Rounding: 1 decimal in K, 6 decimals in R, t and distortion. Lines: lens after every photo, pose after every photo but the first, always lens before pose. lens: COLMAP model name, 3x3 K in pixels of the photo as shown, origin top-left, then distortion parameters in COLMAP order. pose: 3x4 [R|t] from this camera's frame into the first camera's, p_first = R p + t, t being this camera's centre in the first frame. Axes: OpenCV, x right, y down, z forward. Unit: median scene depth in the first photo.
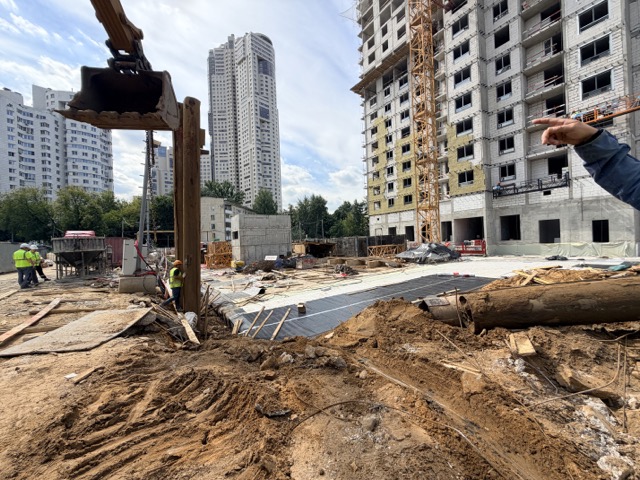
lens RADIAL K [[258.0, 0, 315.8], [0, 258.0, 237.7], [0, 0, 1]] dist [0.002934, 0.000258]
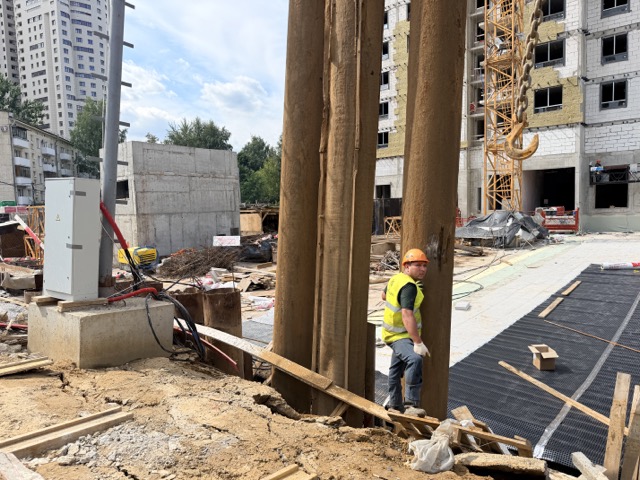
lens RADIAL K [[453.5, 0, 321.6], [0, 453.5, 236.2], [0, 0, 1]] dist [0.053021, -0.062405]
pose [[0.950409, -0.008752, 0.310881, -0.145835], [-0.011479, 0.997936, 0.063187, 0.009966], [-0.310792, -0.063622, 0.948346, 0.111797]]
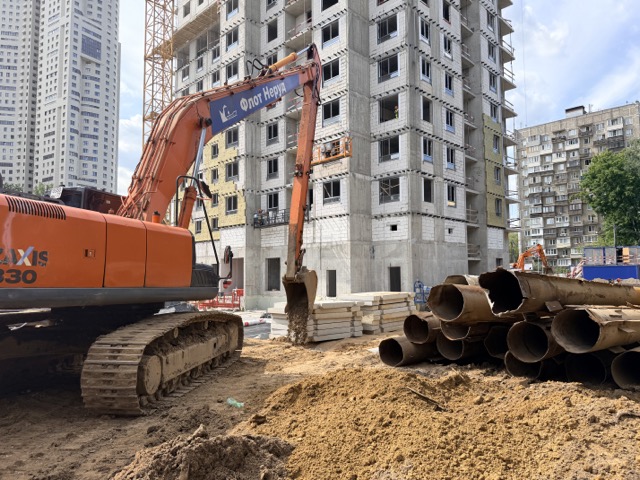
lens RADIAL K [[453.5, 0, 318.9], [0, 453.5, 242.6], [0, 0, 1]] dist [0.053021, -0.062405]
pose [[0.976070, 0.050353, 0.211547, 0.368228], [-0.036342, 0.996912, -0.069605, -0.026831], [-0.214399, 0.060251, 0.974886, -0.213060]]
